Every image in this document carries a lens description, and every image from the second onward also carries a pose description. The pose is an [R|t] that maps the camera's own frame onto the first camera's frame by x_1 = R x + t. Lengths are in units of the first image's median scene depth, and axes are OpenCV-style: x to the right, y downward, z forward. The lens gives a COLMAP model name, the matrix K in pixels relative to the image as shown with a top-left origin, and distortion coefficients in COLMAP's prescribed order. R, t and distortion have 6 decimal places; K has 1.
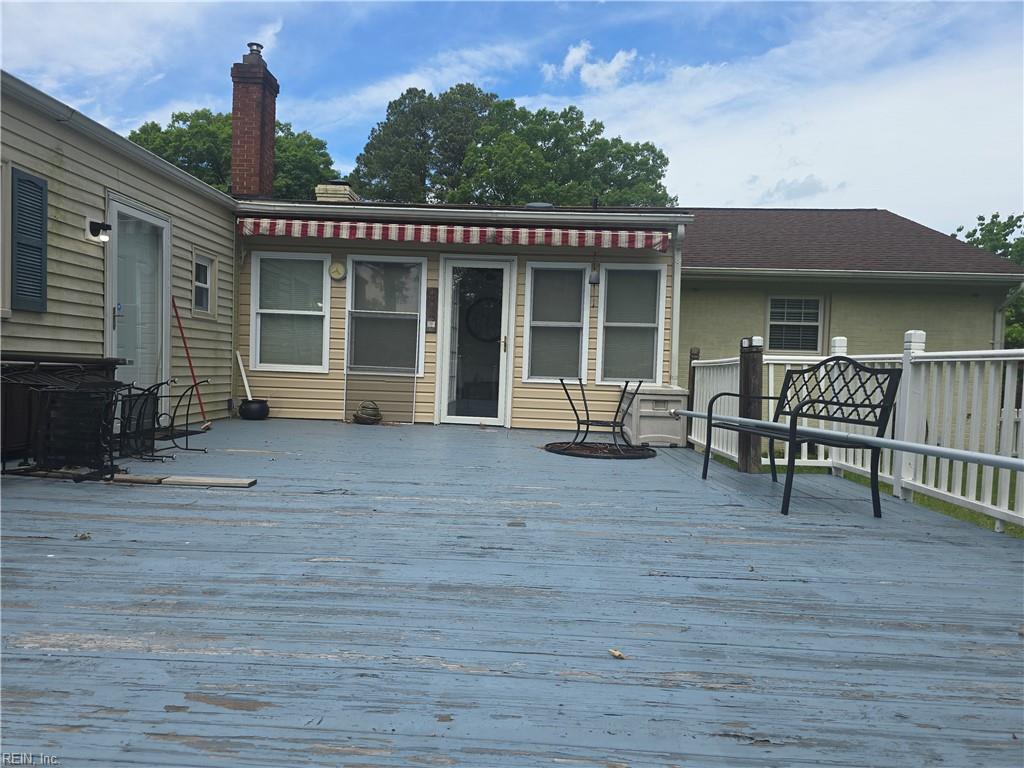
lens RADIAL K [[693.4, 0, 512.0], [0, 693.4, 397.0], [0, 0, 1]] dist [0.039365, -0.030272]
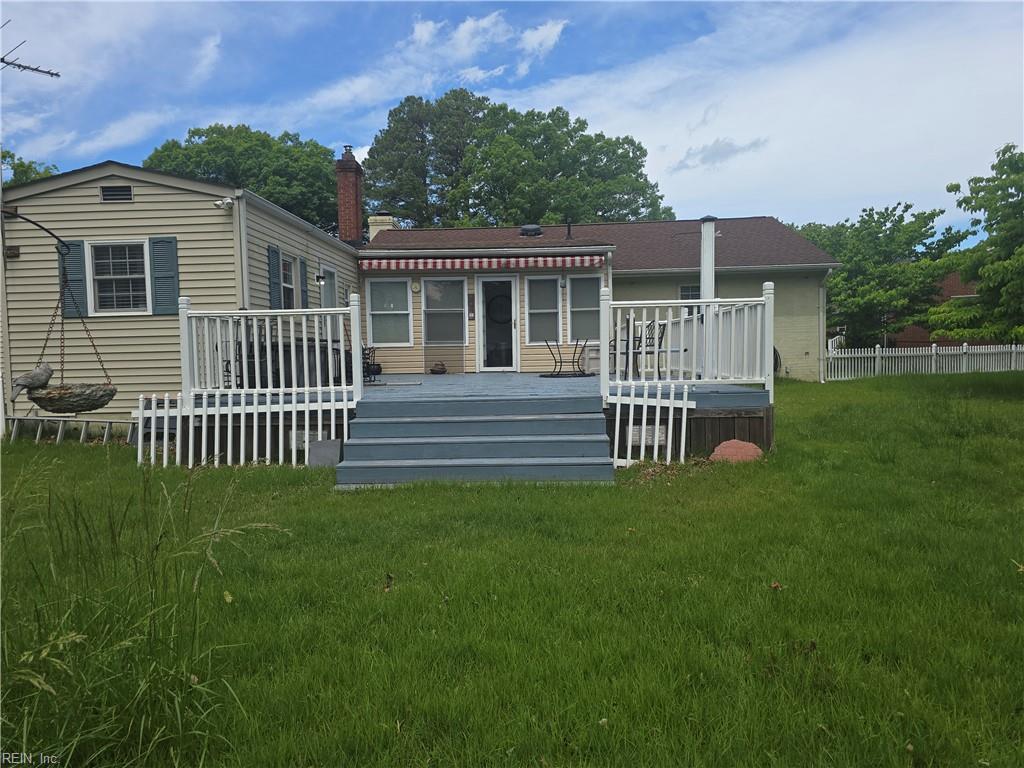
lens RADIAL K [[693.4, 0, 512.0], [0, 693.4, 397.0], [0, 0, 1]] dist [0.039365, -0.030272]
pose [[0.998523, -0.053879, -0.007040, -0.013857], [0.054033, 0.998252, 0.023936, 0.063150], [0.005738, -0.024281, 0.999689, -0.728520]]
